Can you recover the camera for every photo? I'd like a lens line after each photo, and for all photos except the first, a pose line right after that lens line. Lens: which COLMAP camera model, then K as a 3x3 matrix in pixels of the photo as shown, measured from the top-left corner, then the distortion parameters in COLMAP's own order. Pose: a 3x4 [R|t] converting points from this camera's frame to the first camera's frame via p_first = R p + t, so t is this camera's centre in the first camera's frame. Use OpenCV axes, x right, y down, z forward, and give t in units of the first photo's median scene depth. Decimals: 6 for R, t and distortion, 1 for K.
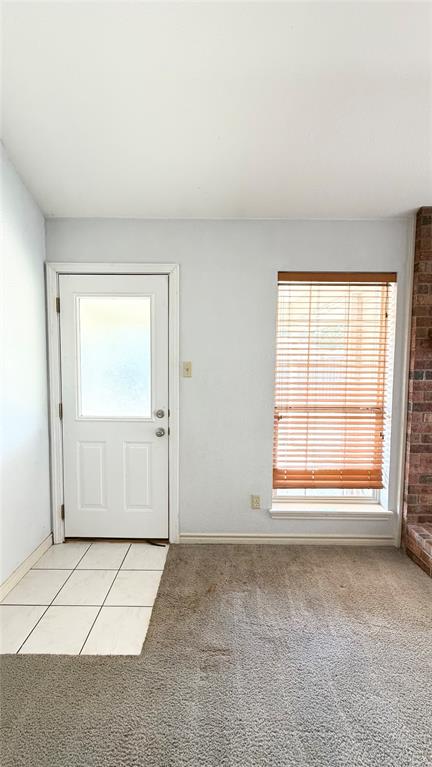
lens RADIAL K [[306.1, 0, 213.8], [0, 306.1, 380.6], [0, 0, 1]] dist [0.001247, 0.000428]
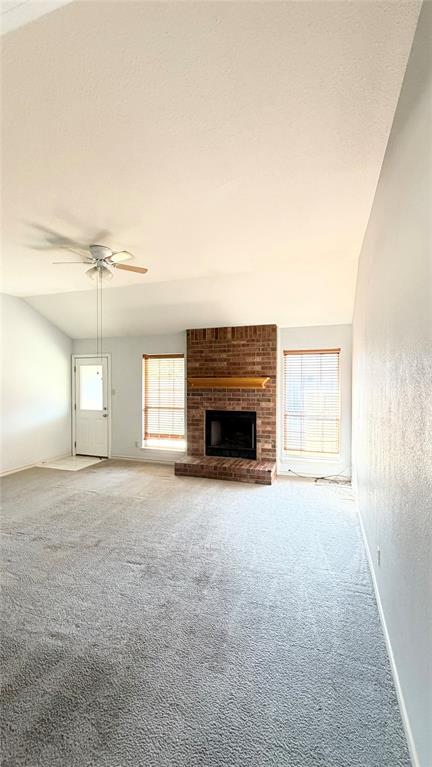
lens RADIAL K [[322.6, 0, 216.7], [0, 322.6, 383.3], [0, 0, 1]] dist [-0.000627, -0.000235]
pose [[0.946172, -0.007674, -0.323574, 1.662807], [-0.009847, 0.998574, -0.052477, 0.026564], [0.323515, 0.052838, 0.944747, -1.360698]]
